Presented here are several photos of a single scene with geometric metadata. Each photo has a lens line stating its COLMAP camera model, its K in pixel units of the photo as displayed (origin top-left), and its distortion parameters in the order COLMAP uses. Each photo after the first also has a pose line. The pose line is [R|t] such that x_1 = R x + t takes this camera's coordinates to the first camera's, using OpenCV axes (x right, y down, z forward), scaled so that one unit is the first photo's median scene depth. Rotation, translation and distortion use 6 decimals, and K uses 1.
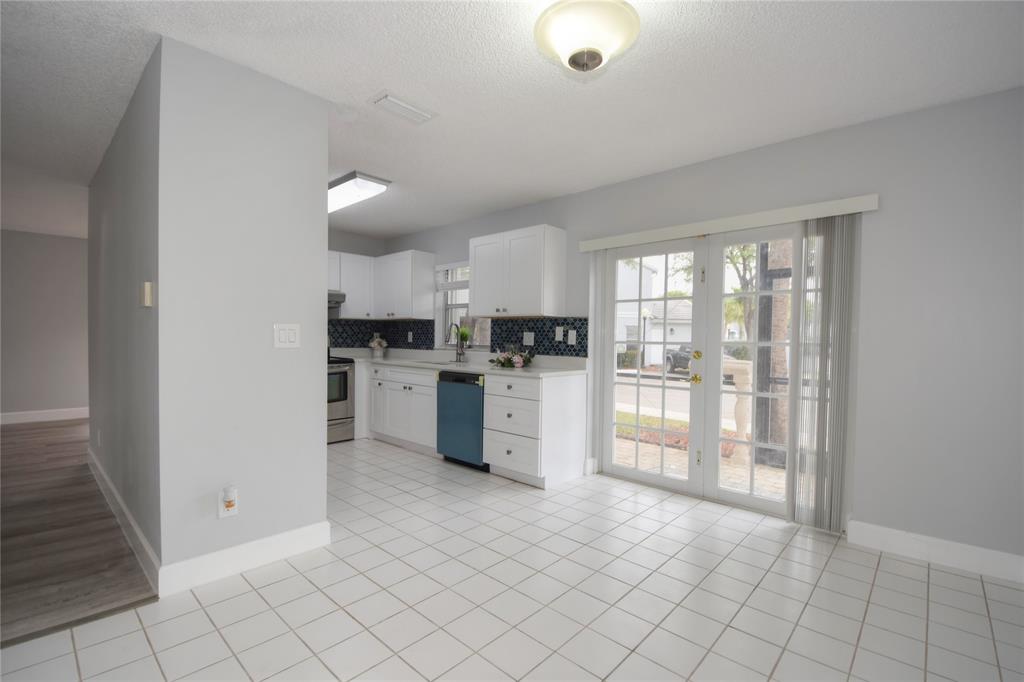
lens RADIAL K [[460.0, 0, 515.1], [0, 460.0, 341.8], [0, 0, 1]] dist [-0.002987, -0.007735]
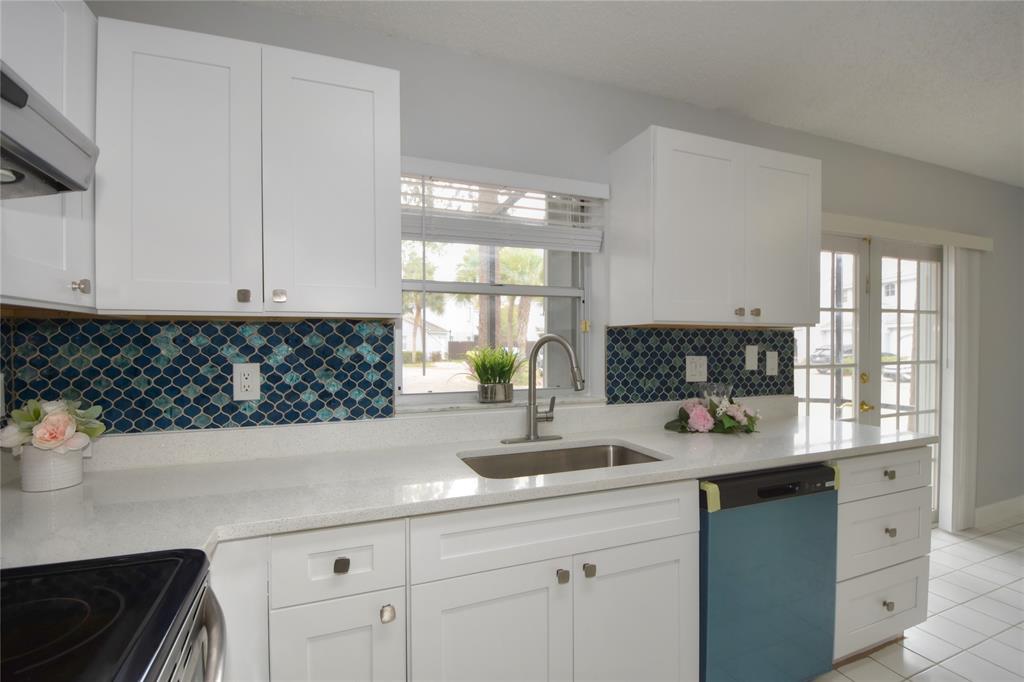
lens RADIAL K [[460.0, 0, 515.9], [0, 460.0, 343.9], [0, 0, 1]] dist [-0.002987, -0.007735]
pose [[0.441255, -0.014294, 0.897268, -0.542562], [0.017375, 0.999822, 0.007383, -0.043662], [-0.897214, 0.012332, 0.441425, 0.998101]]
